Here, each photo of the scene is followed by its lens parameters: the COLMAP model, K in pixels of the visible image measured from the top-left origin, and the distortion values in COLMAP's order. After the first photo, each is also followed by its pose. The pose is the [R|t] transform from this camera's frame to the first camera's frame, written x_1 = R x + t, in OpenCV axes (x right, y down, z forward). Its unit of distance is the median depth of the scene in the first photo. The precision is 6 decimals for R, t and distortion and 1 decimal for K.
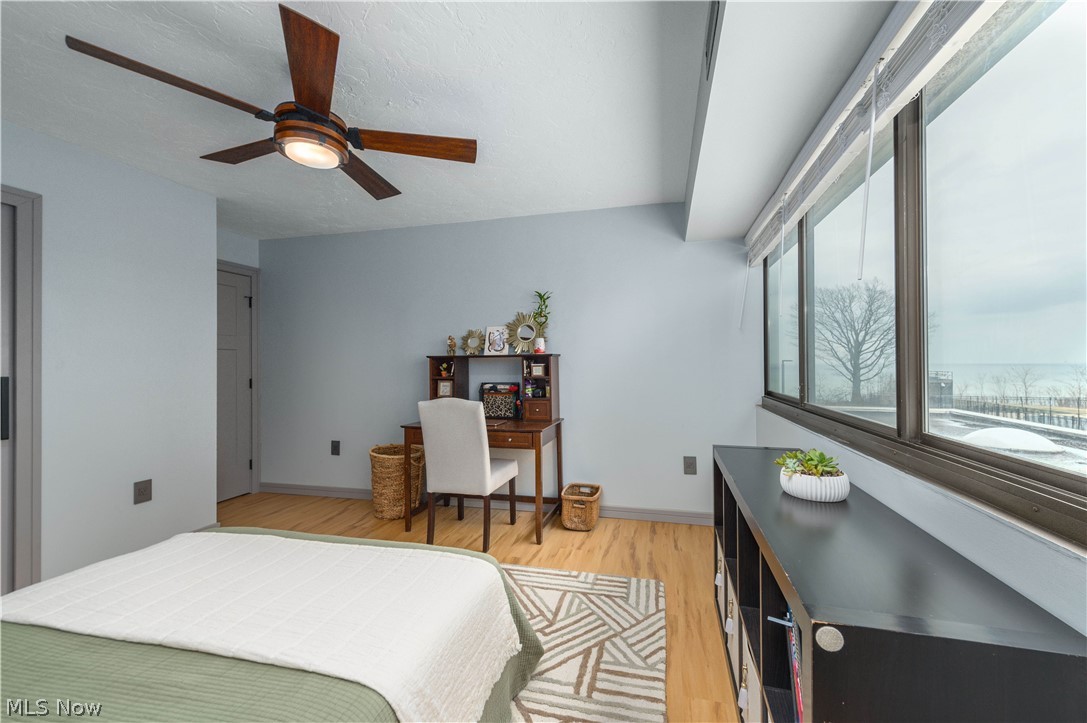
lens RADIAL K [[463.0, 0, 543.5], [0, 463.0, 361.5], [0, 0, 1]] dist [0.111819, -0.000017]
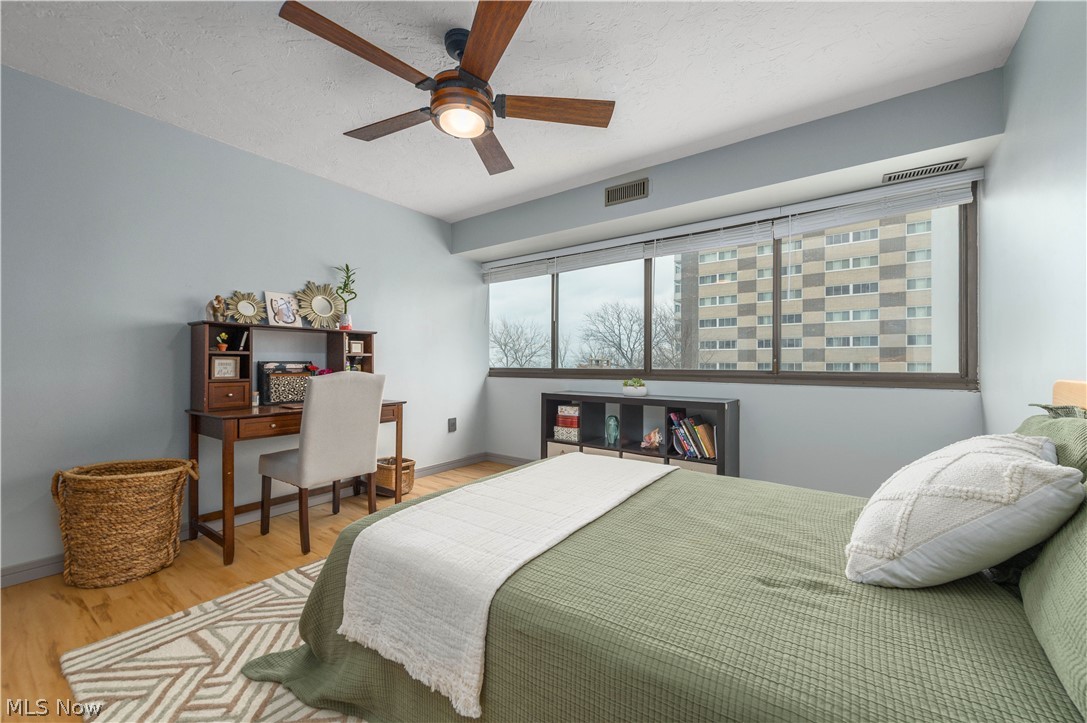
lens RADIAL K [[422.4, 0, 560.5], [0, 422.4, 362.9], [0, 0, 1]] dist [0.017760, -0.003857]
pose [[0.332118, 0.013928, 0.943135, -0.646952], [-0.015209, 0.999840, -0.009410, 0.047763], [-0.943115, -0.011219, 0.332277, 0.287065]]
